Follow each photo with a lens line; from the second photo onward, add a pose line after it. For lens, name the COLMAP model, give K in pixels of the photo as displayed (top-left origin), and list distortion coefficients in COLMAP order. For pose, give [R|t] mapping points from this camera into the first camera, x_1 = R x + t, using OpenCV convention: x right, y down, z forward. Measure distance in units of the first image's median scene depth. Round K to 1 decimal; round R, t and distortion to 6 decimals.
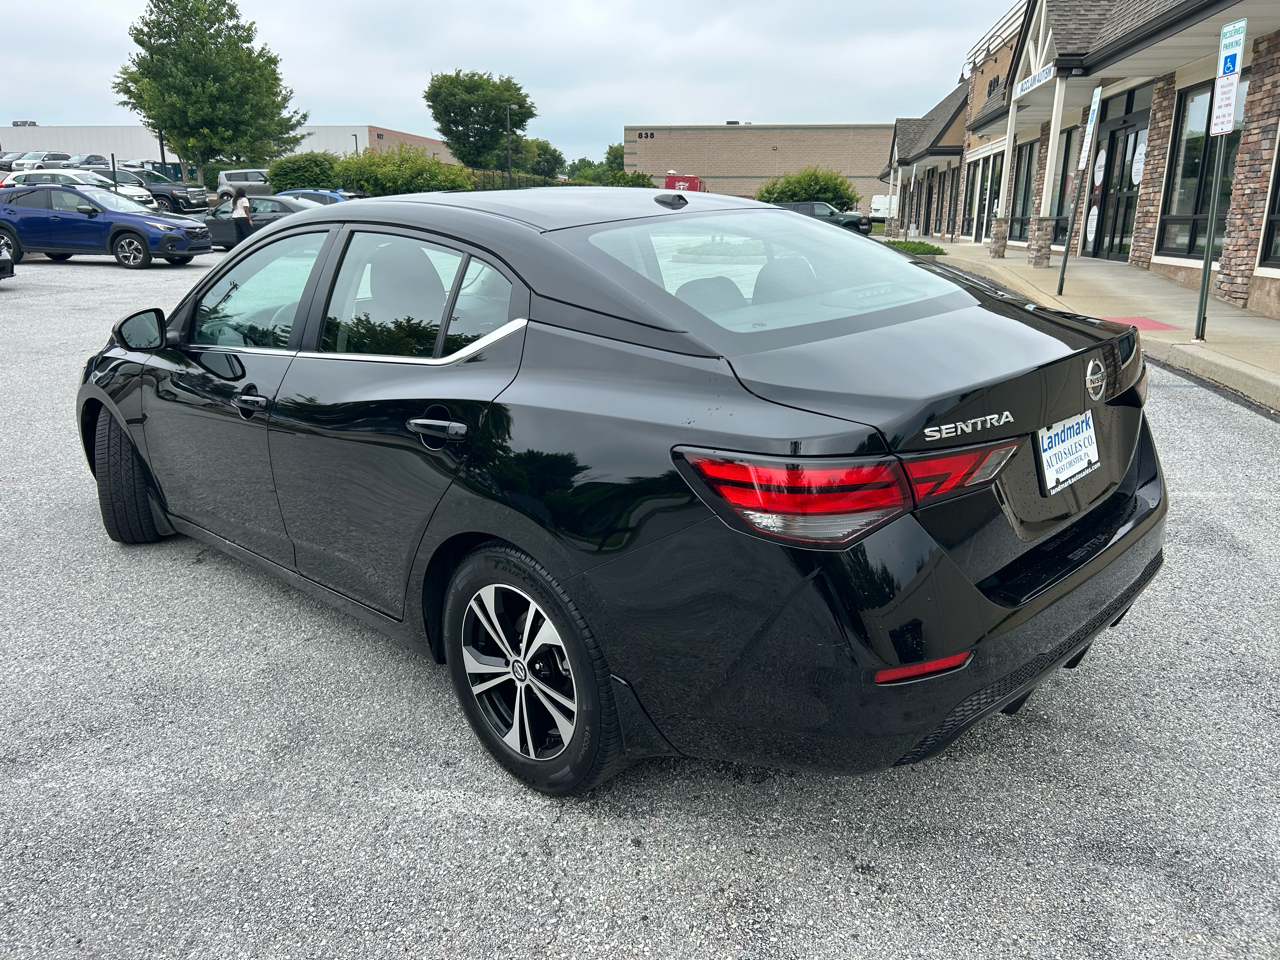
lens RADIAL K [[977.1, 0, 635.1], [0, 977.1, 485.6], [0, 0, 1]] dist [0.031708, -0.060843]
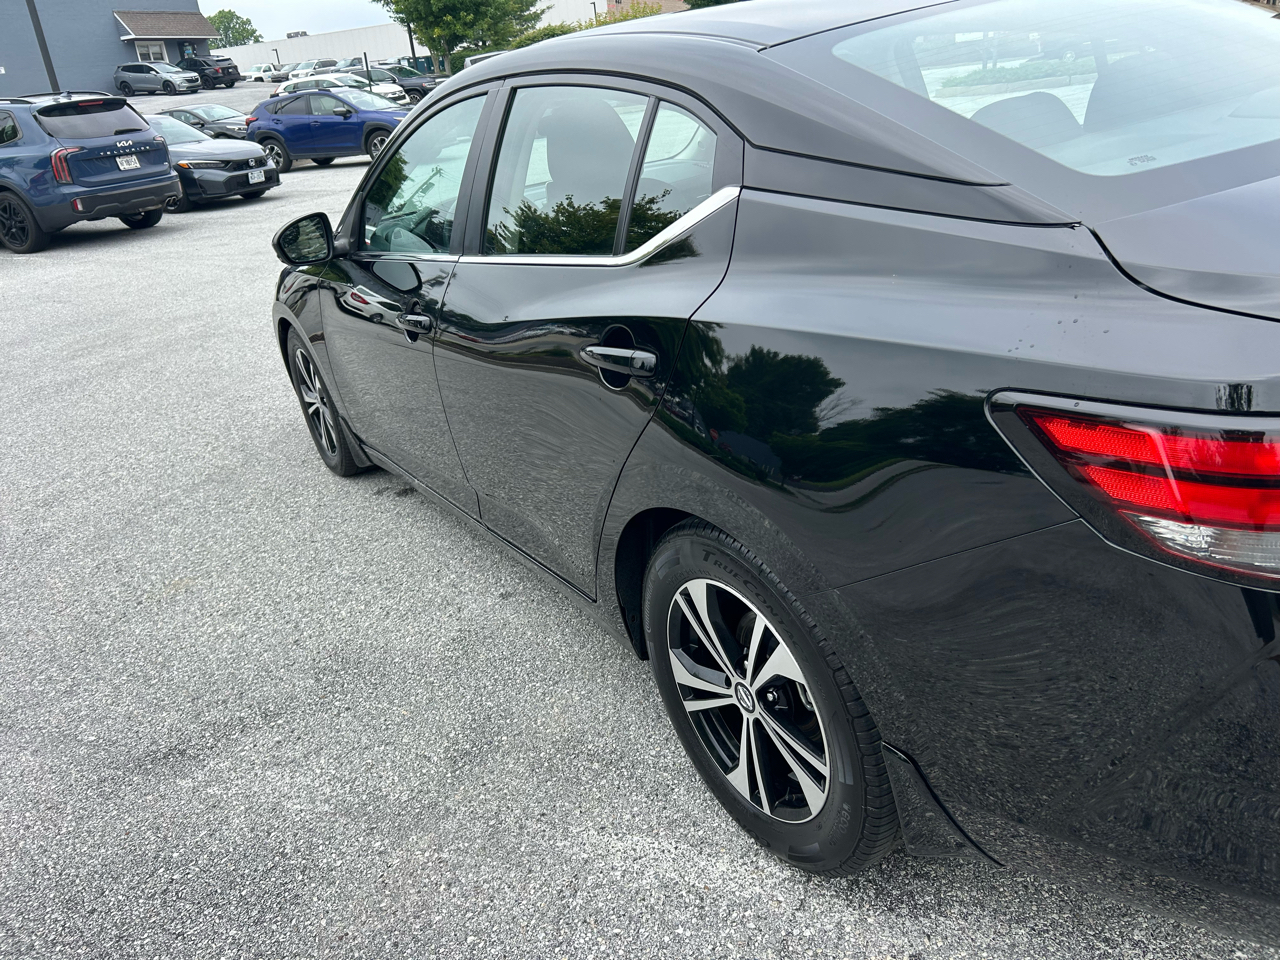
lens RADIAL K [[952.1, 0, 608.7], [0, 952.1, 517.2], [0, 0, 1]] dist [0.004227, 0.000761]
pose [[0.959993, 0.003853, -0.279998, -0.017415], [0.043265, 0.985858, 0.161904, -0.052695], [0.276662, -0.167541, 0.946249, 0.302506]]
